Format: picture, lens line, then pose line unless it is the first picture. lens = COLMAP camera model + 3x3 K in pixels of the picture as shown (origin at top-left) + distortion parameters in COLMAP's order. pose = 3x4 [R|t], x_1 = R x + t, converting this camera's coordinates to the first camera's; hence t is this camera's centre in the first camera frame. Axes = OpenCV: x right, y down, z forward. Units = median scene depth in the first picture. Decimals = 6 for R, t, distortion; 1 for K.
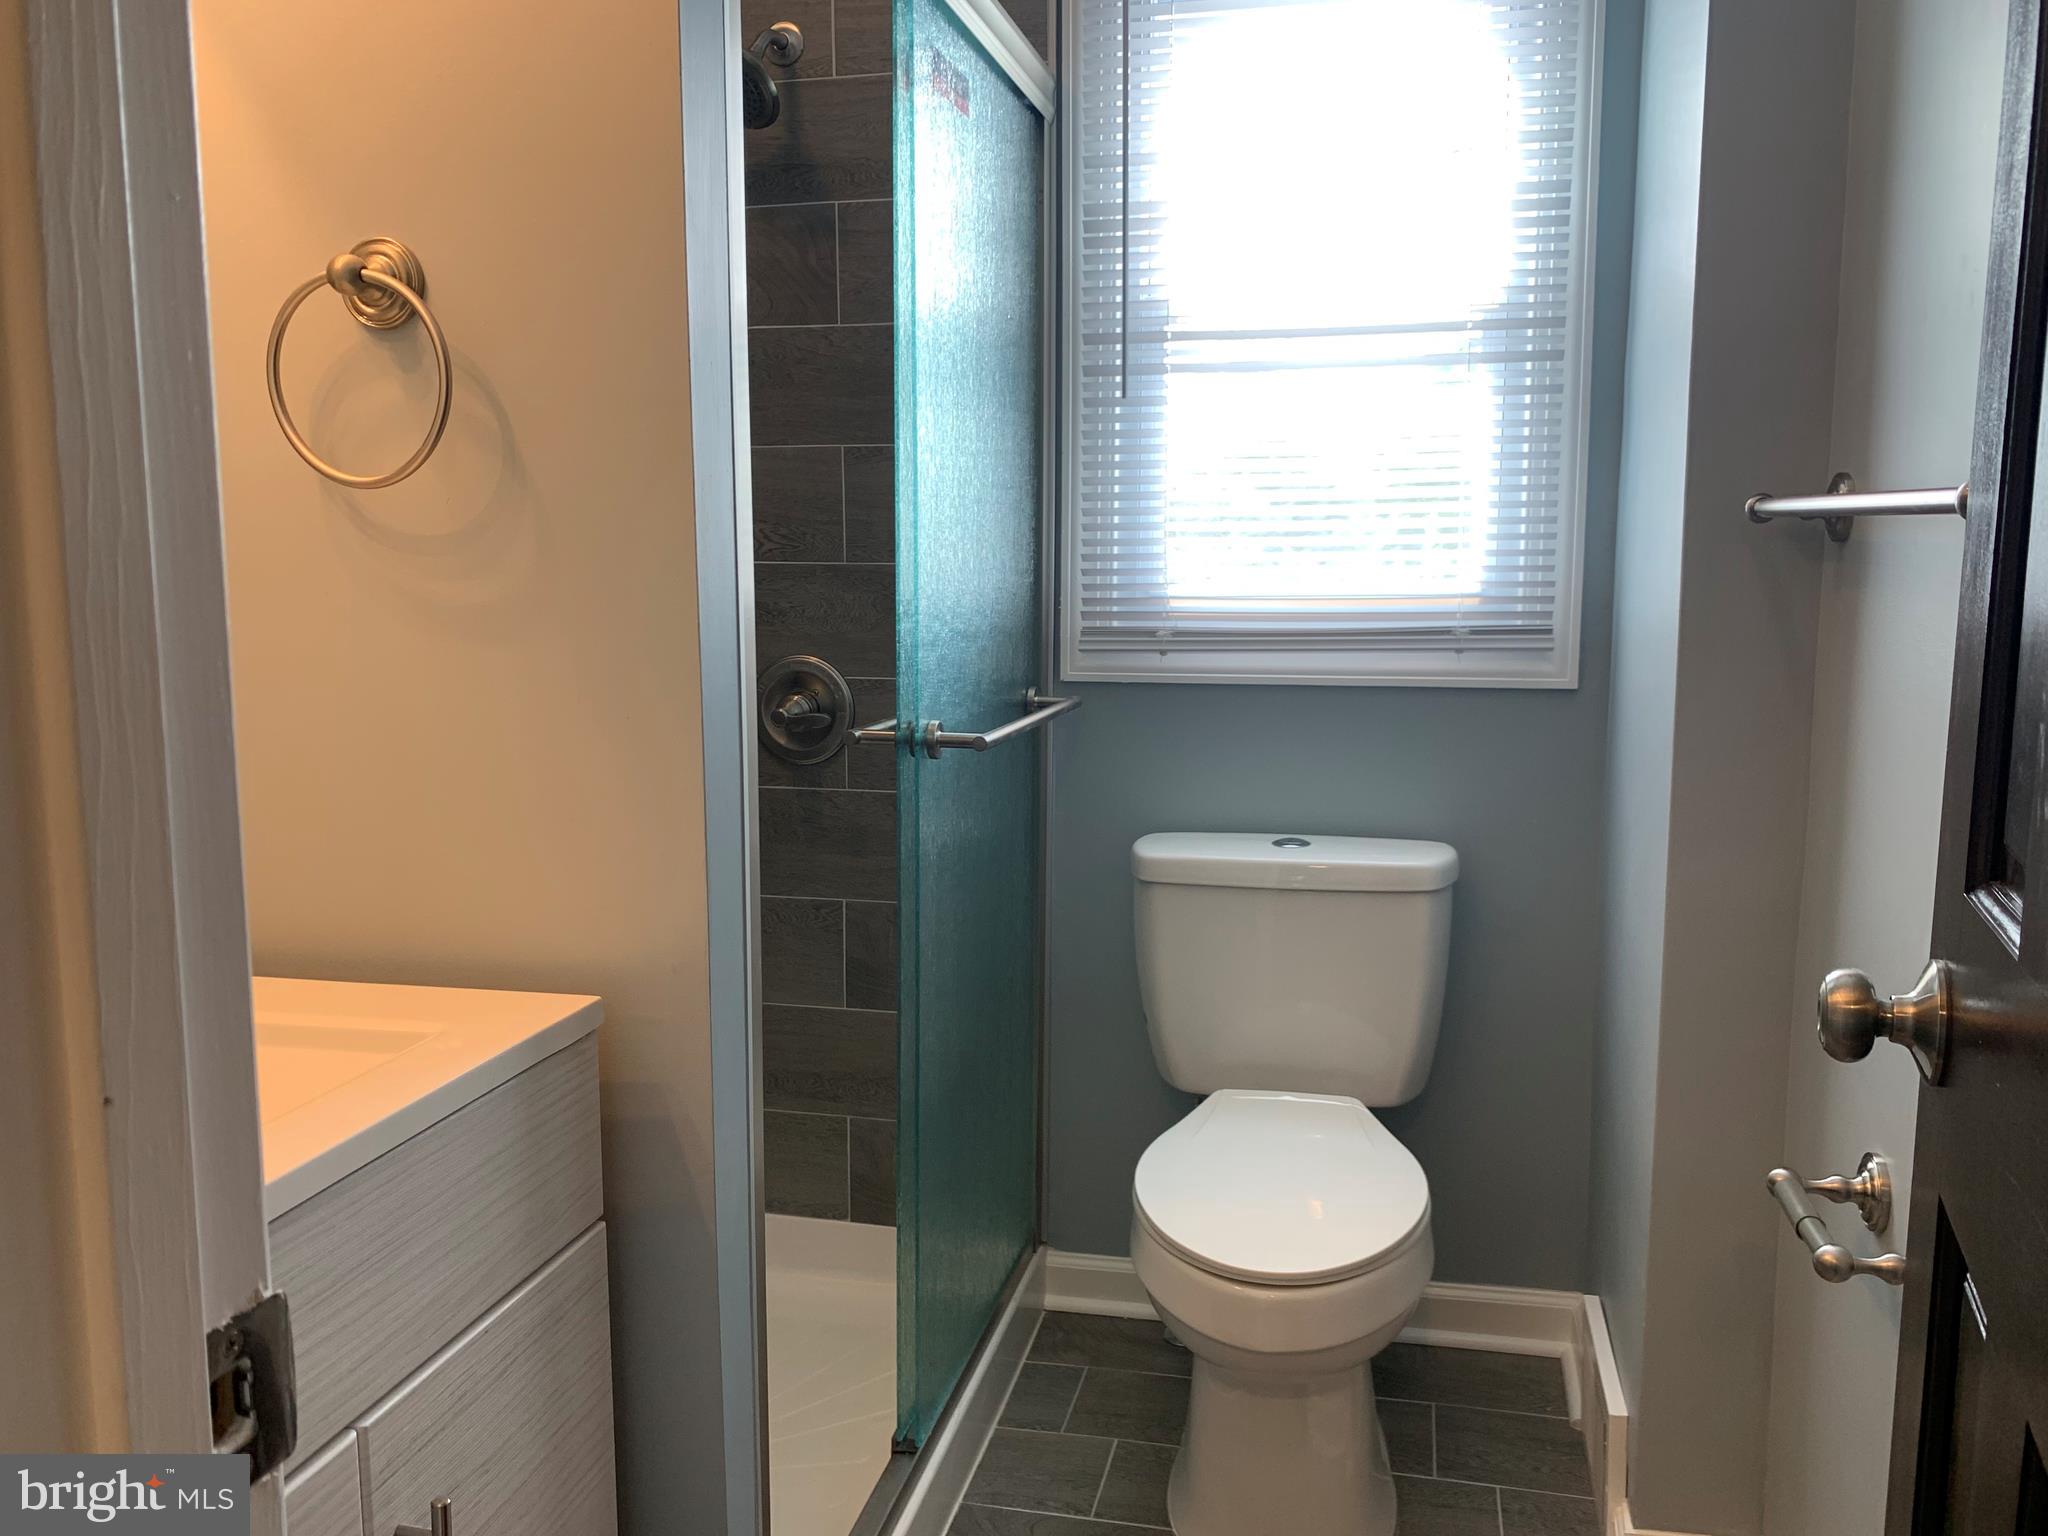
lens RADIAL K [[1579.3, 0, 954.0], [0, 1579.3, 752.1], [0, 0, 1]] dist [0.048706, -0.053016]
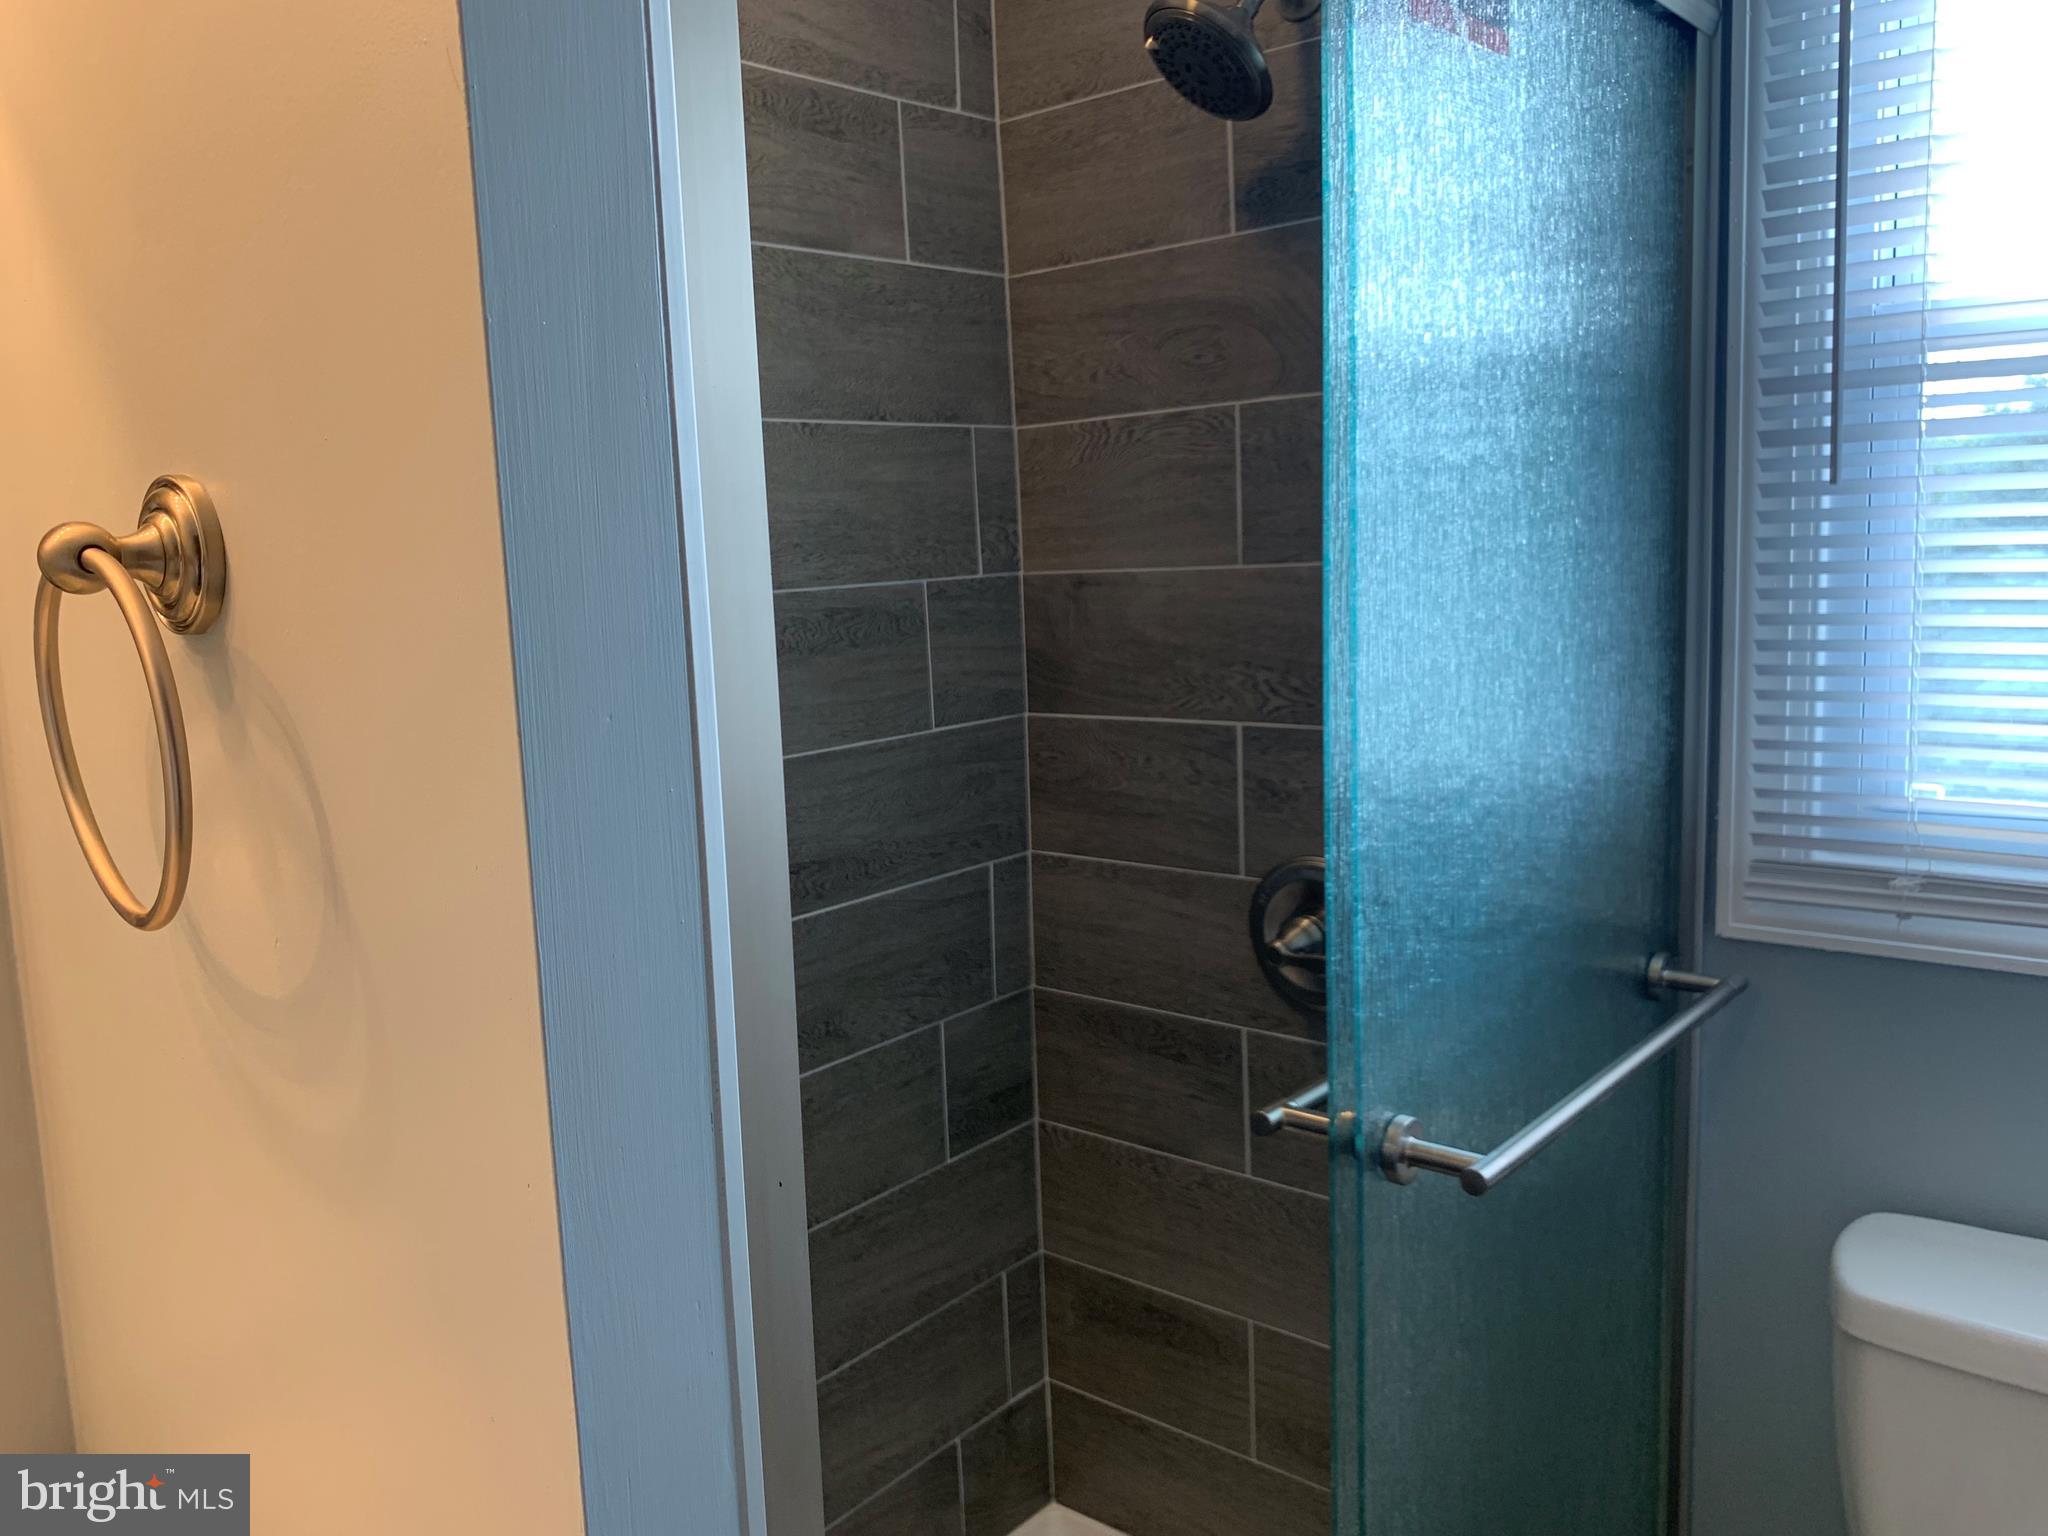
lens RADIAL K [[1579.3, 0, 976.4], [0, 1579.3, 763.5], [0, 0, 1]] dist [0.048706, -0.053016]
pose [[0.902781, 0.018280, -0.429712, 0.076619], [-0.012025, 0.999779, 0.017266, -0.126882], [0.429933, -0.010420, 0.902801, 0.330652]]
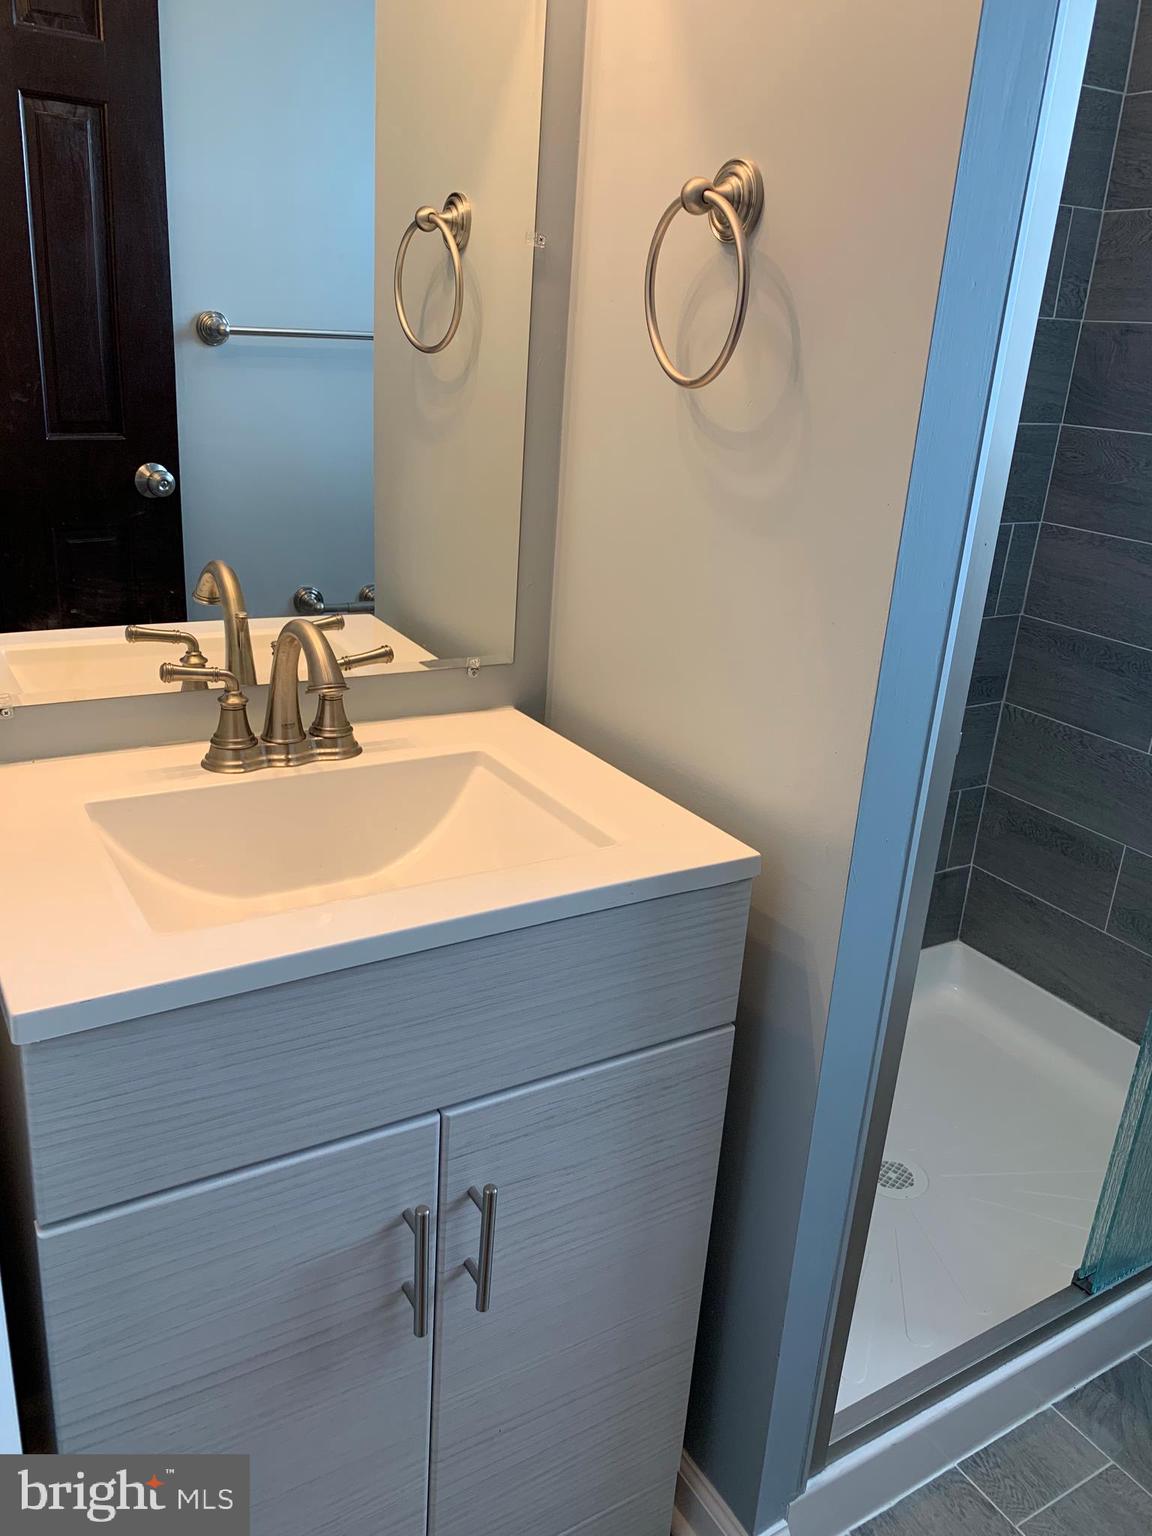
lens RADIAL K [[1184.5, 0, 572.5], [0, 1184.5, 754.0], [0, 0, 1]] dist [0.048706, -0.053016]
pose [[0.730821, 0.271260, -0.626353, 0.109460], [-0.150478, 0.959093, 0.239786, -0.056290], [0.665775, -0.080989, 0.741744, 0.140453]]
